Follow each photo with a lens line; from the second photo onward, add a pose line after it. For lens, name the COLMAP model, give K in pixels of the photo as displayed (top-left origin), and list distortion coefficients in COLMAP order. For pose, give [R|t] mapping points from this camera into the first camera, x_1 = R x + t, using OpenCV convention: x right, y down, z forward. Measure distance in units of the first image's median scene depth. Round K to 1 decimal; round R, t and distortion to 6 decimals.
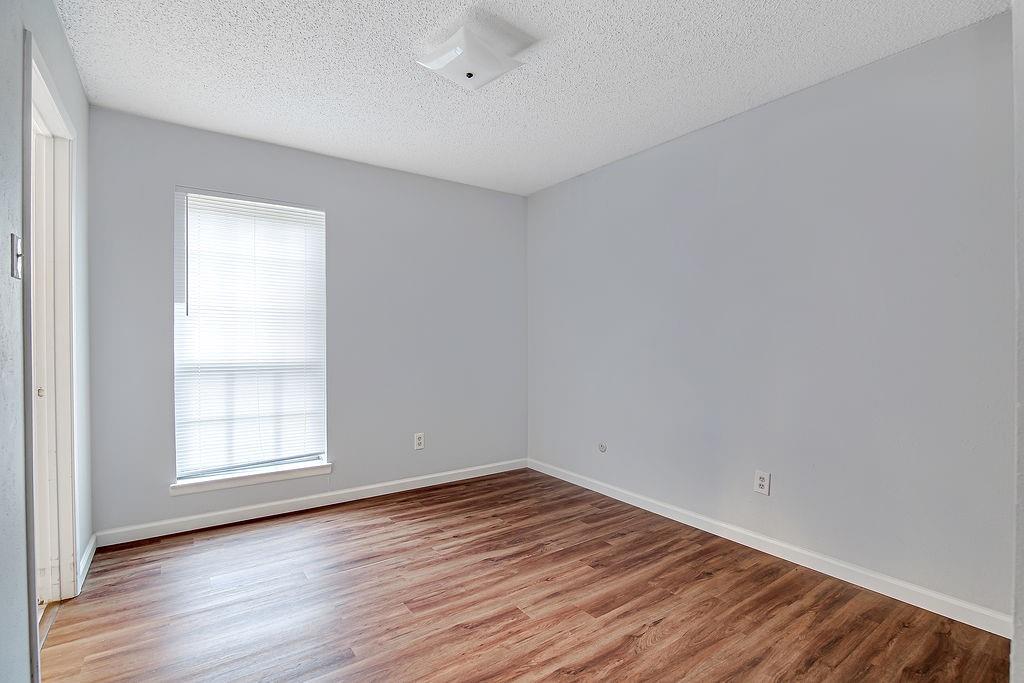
lens RADIAL K [[474.2, 0, 512.0], [0, 474.2, 341.5], [0, 0, 1]] dist [-0.024144, -0.000277]
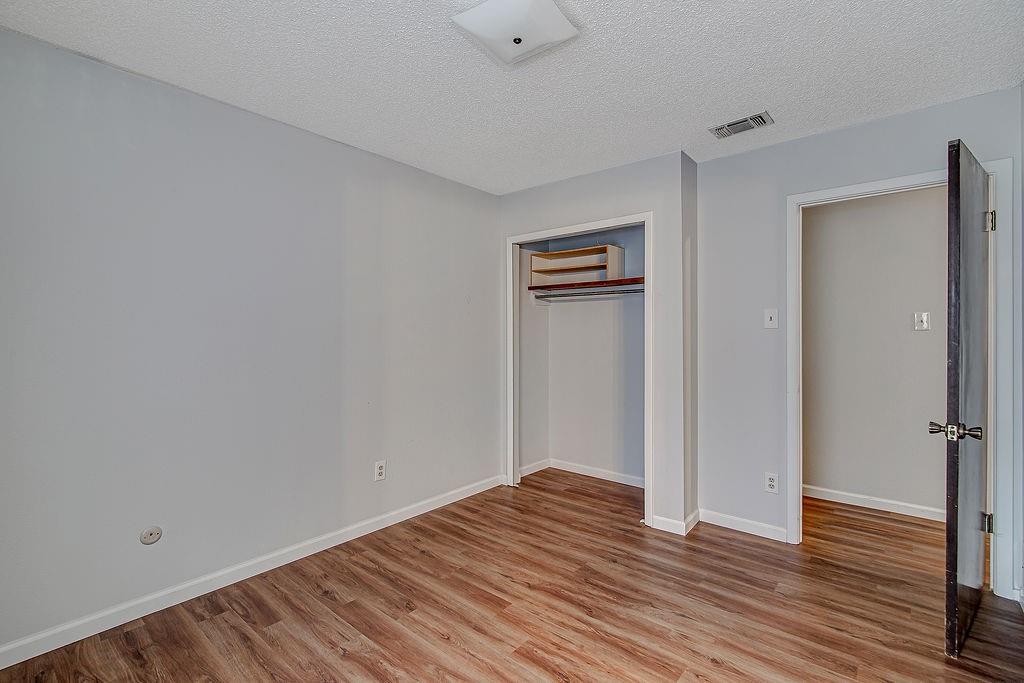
lens RADIAL K [[465.3, 0, 515.5], [0, 465.3, 332.9], [0, 0, 1]] dist [-0.000897, -0.000035]
pose [[-0.233353, -0.001399, 0.972391, -0.709092], [0.013557, 0.999897, 0.004692, -0.044906], [-0.972298, 0.014277, -0.233310, 0.982899]]
